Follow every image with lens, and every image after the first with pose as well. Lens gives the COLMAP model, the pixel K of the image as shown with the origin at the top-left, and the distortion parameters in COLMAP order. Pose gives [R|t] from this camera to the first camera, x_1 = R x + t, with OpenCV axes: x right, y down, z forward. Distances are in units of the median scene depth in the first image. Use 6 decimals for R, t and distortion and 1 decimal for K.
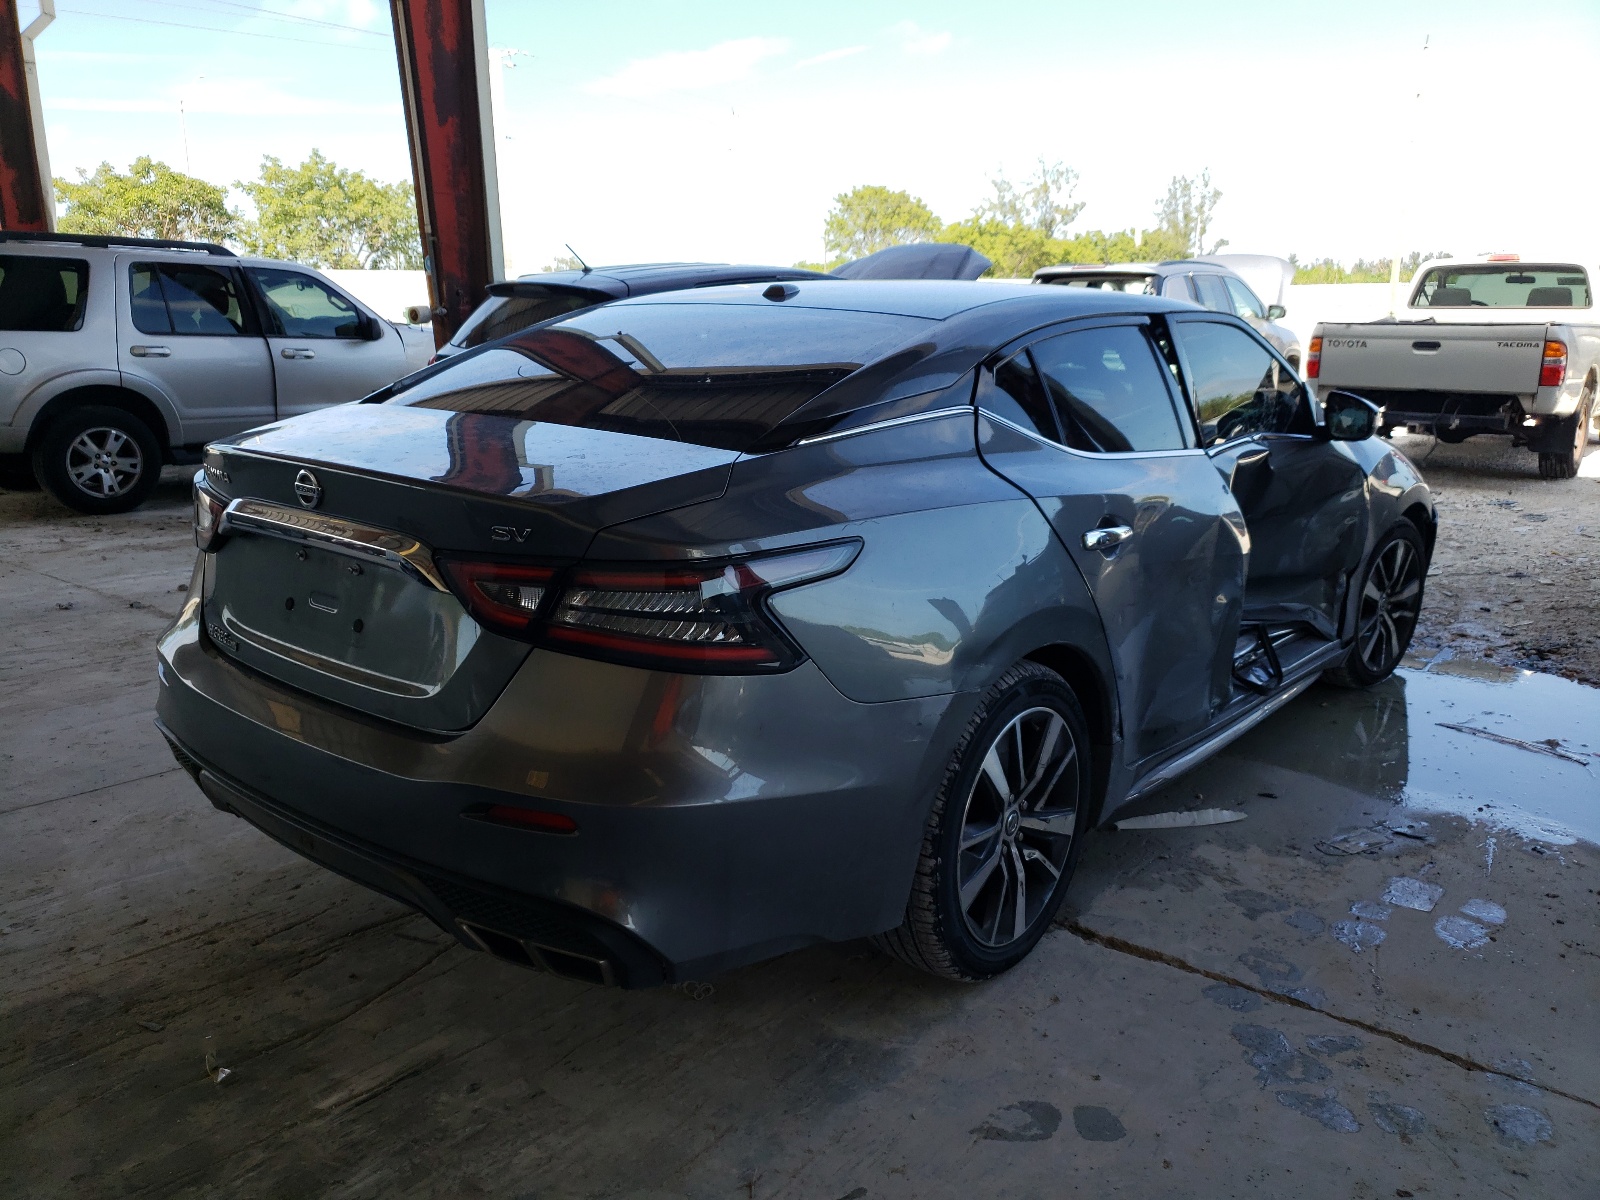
lens RADIAL K [[1208.0, 0, 790.6], [0, 1208.0, 606.2], [0, 0, 1]] dist [0.032009, 0.000690]
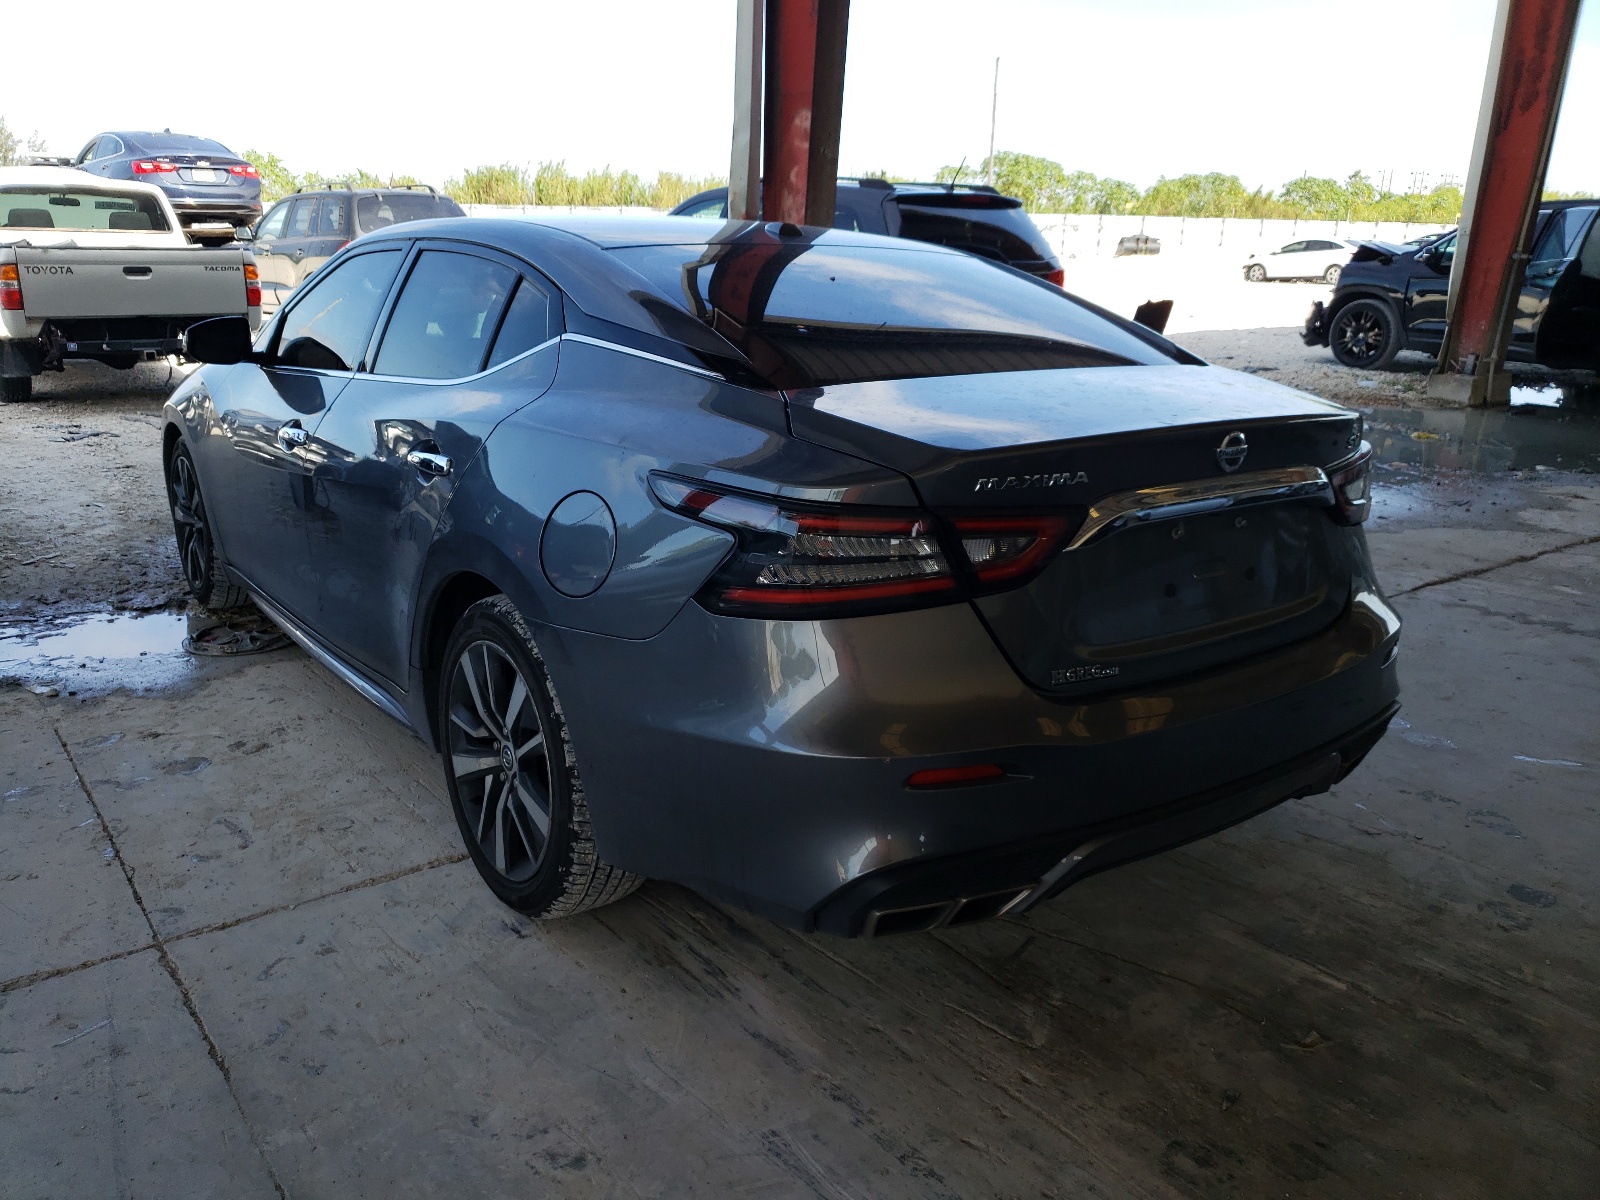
lens RADIAL K [[1208.0, 0, 789.3], [0, 1208.0, 592.8], [0, 0, 1]] dist [0.032009, 0.000690]
pose [[0.271746, -0.276323, 0.921846, -1.221510], [0.226736, 0.949310, 0.217718, -0.241798], [-0.935278, 0.149852, 0.320623, 0.896891]]
